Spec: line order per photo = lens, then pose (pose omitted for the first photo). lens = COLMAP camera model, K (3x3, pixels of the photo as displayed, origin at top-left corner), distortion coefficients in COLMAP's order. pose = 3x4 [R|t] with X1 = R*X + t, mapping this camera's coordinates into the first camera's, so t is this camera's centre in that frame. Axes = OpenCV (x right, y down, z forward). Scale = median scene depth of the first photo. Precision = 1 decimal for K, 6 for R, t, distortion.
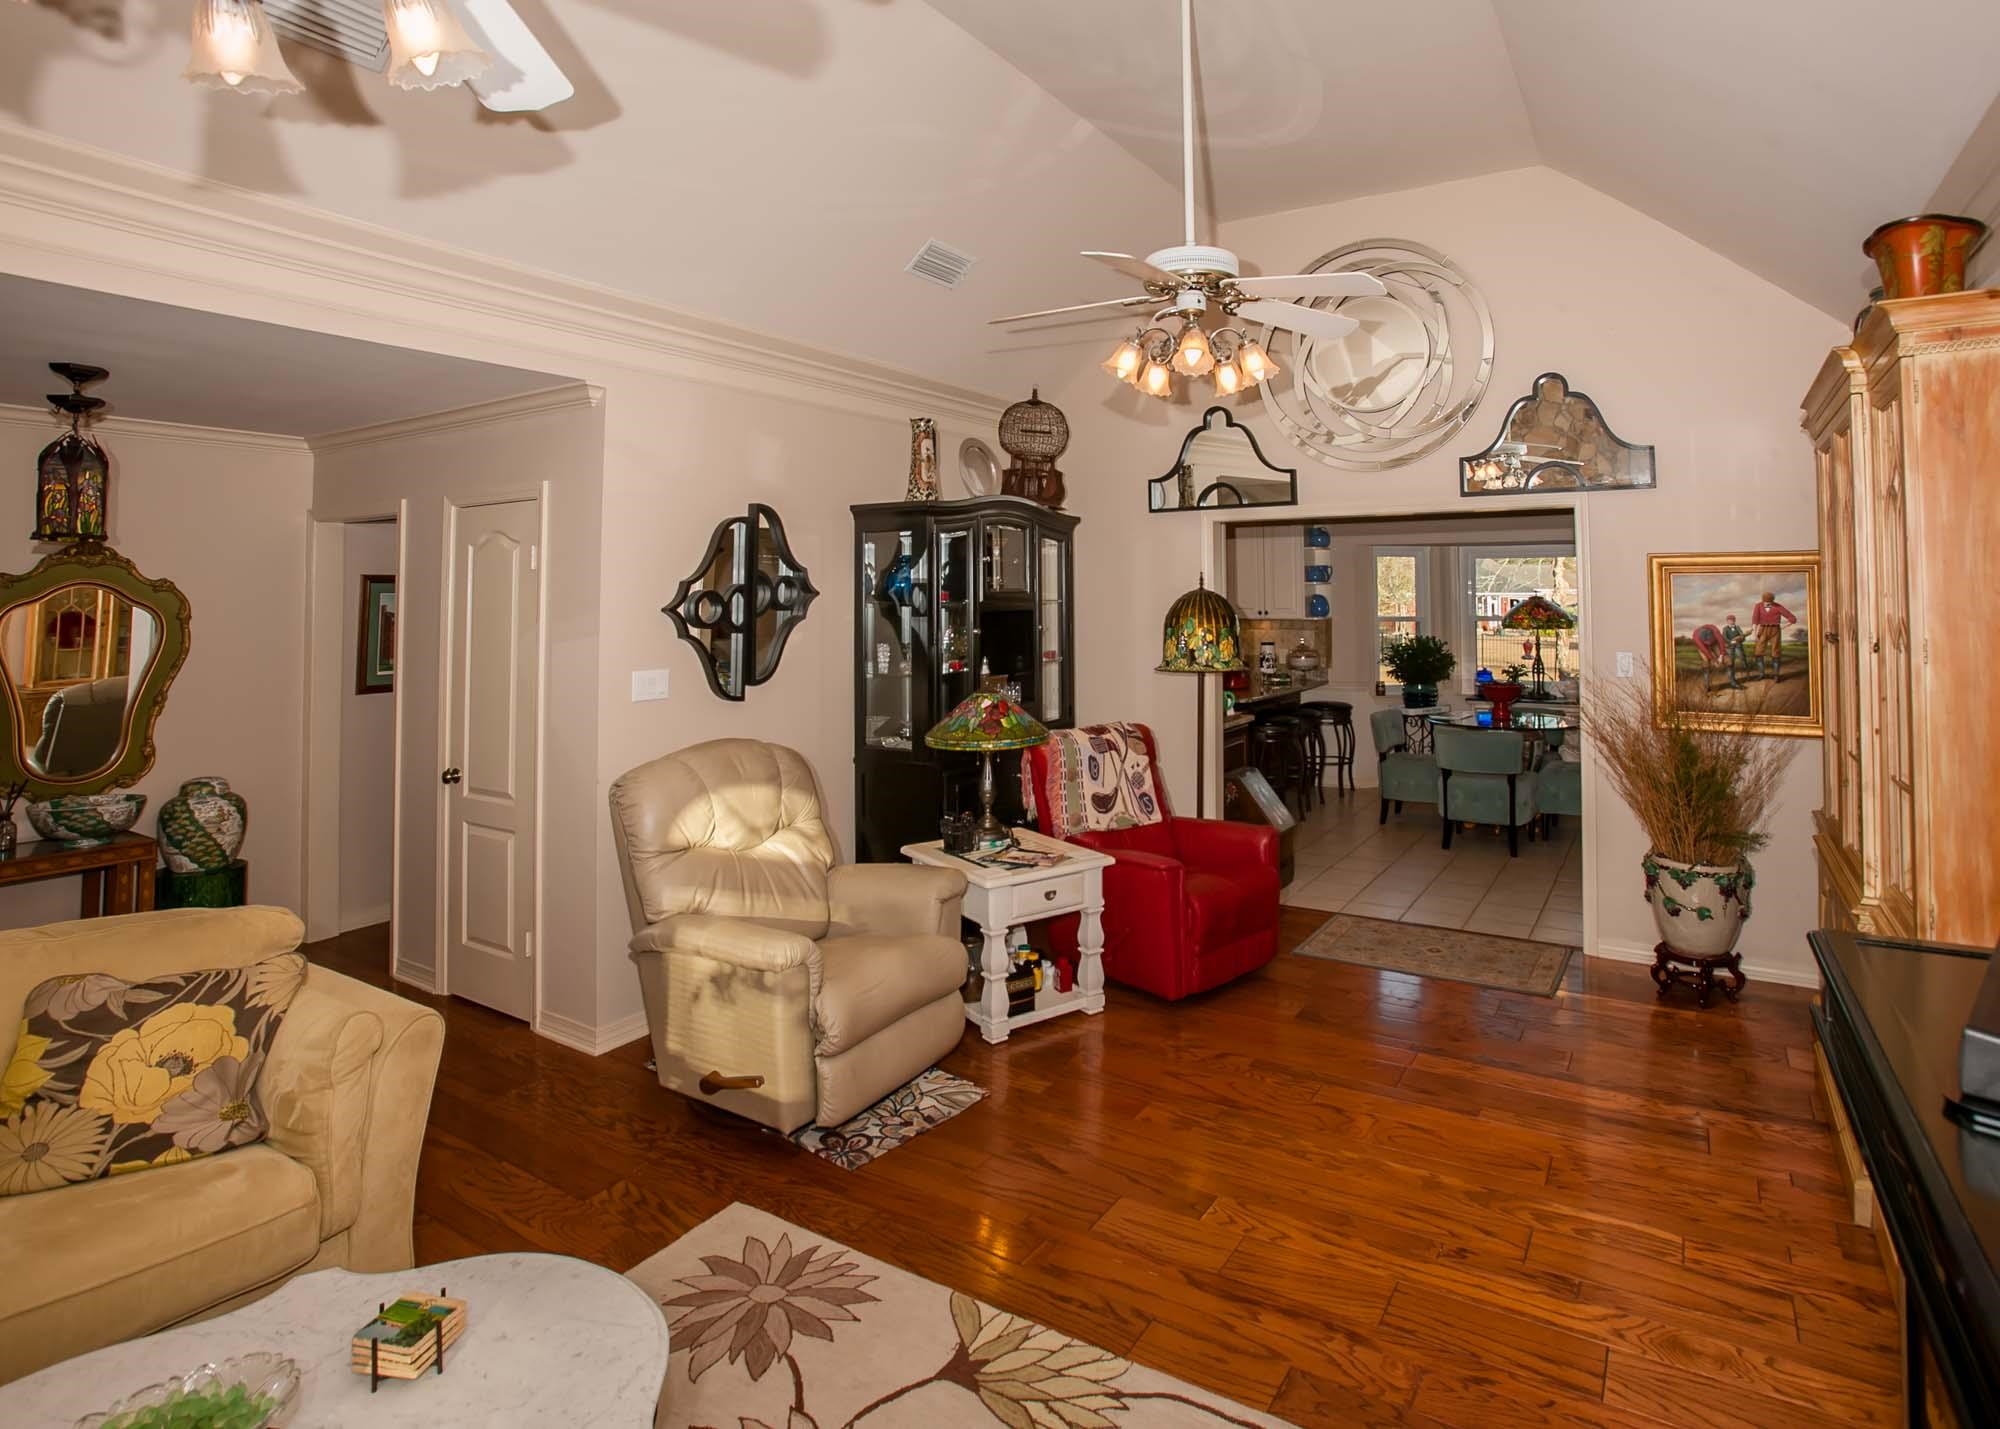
lens RADIAL K [[1010.8, 0, 1001.4], [0, 1010.8, 560.9], [0, 0, 1]] dist [-0.062937, 0.024440]
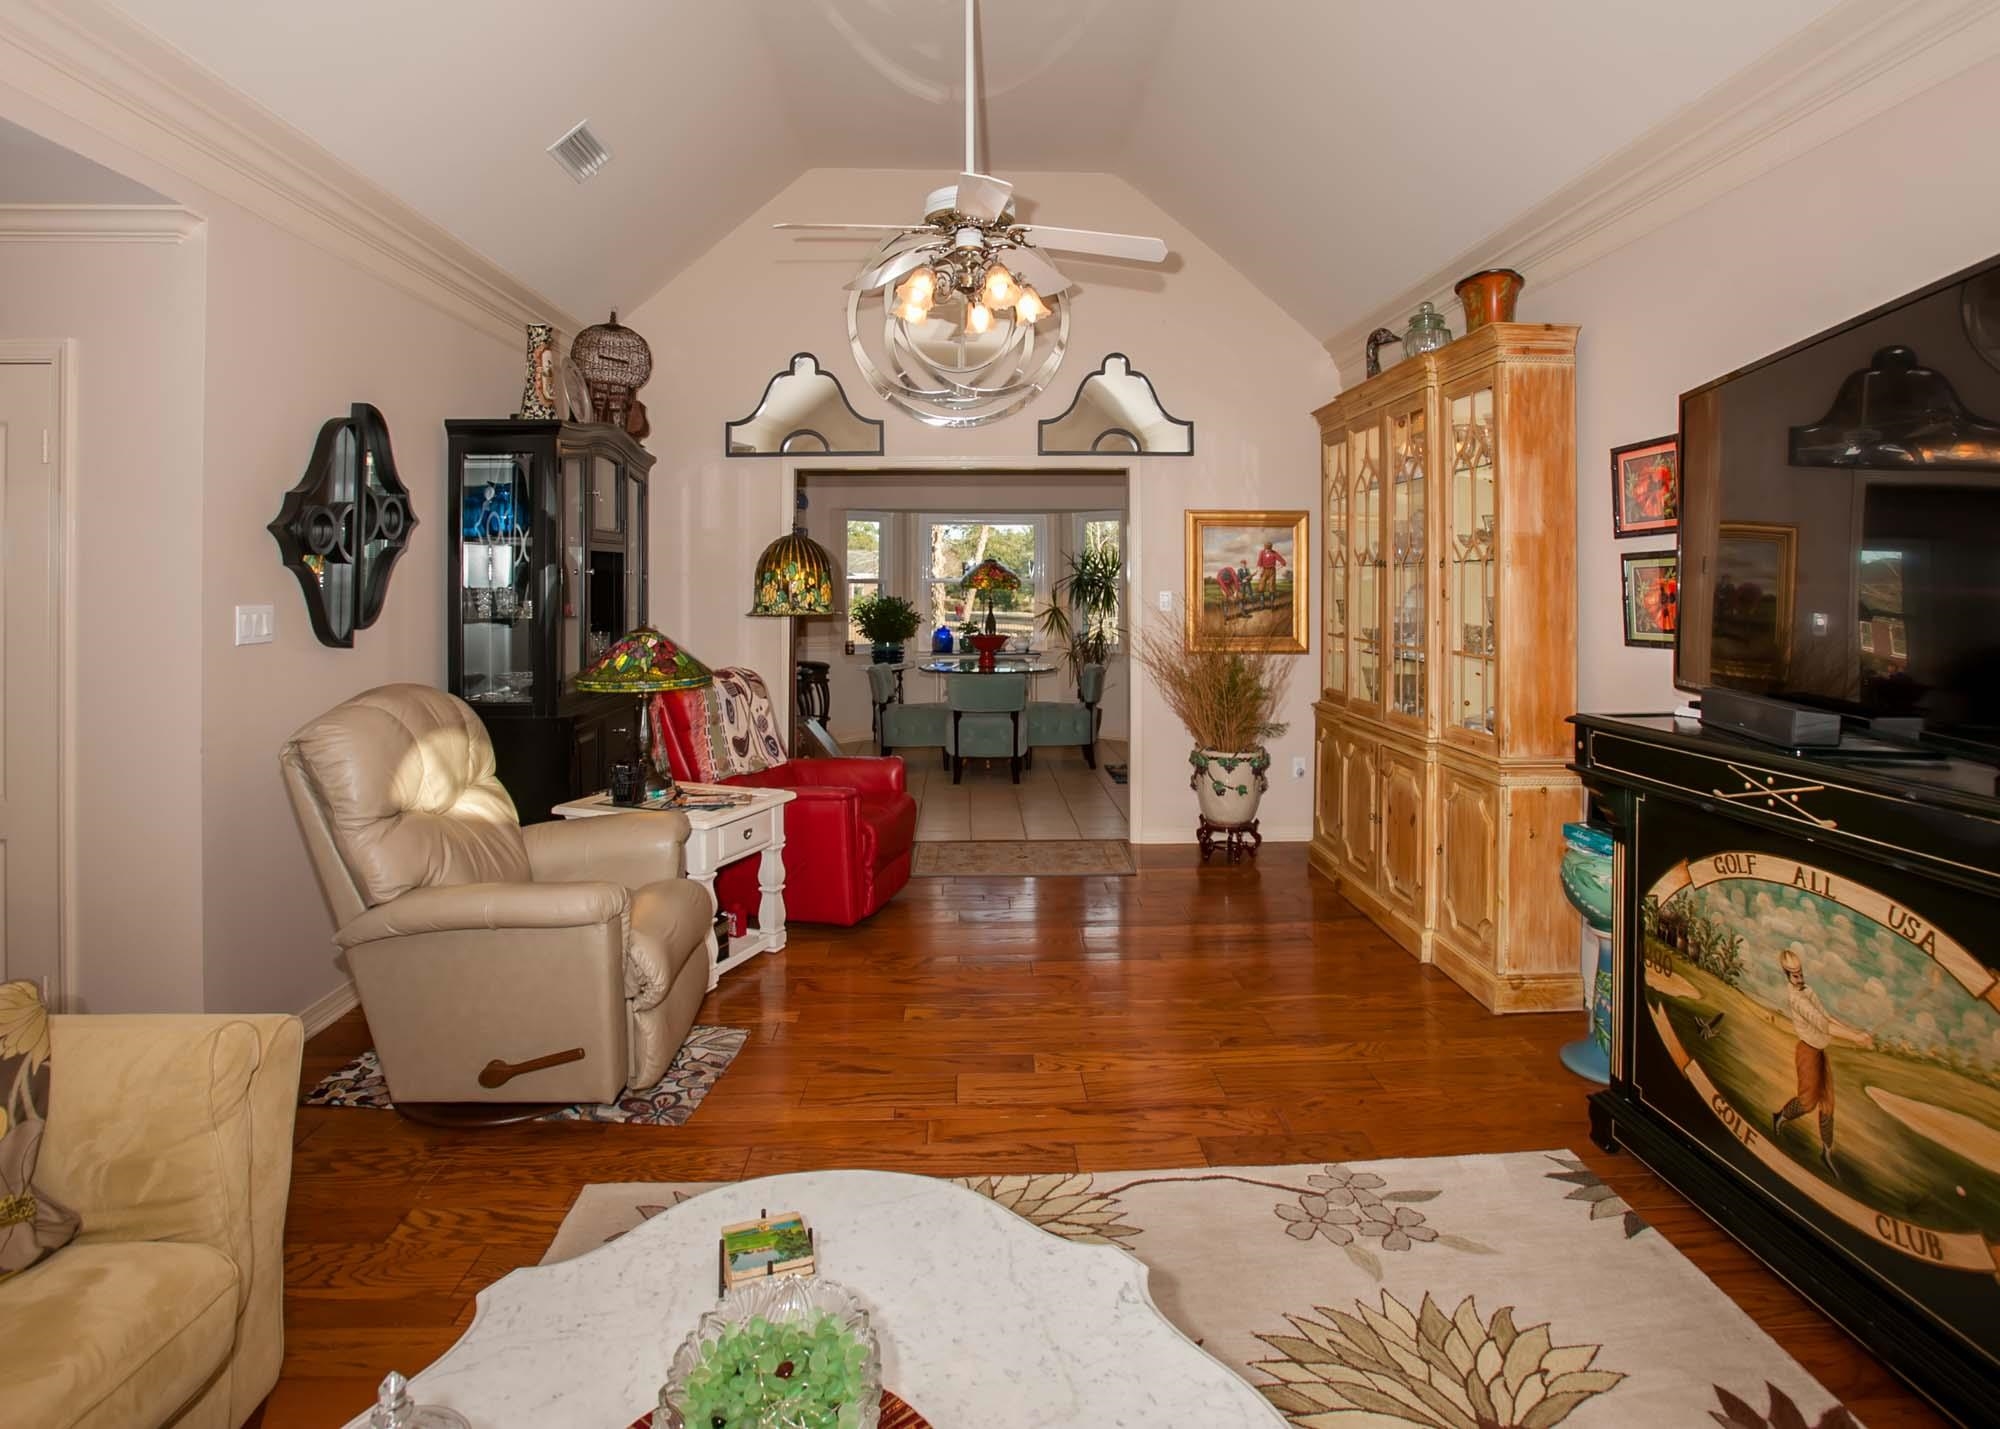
lens RADIAL K [[1063.9, 0, 947.2], [0, 1063.9, 556.7], [0, 0, 1]] dist [-0.070472, 0.026947]
pose [[0.851663, 0.016292, 0.523836, -0.307315], [-0.027584, 0.999525, 0.013759, 0.044104], [-0.523363, -0.026168, 0.851708, 0.037945]]
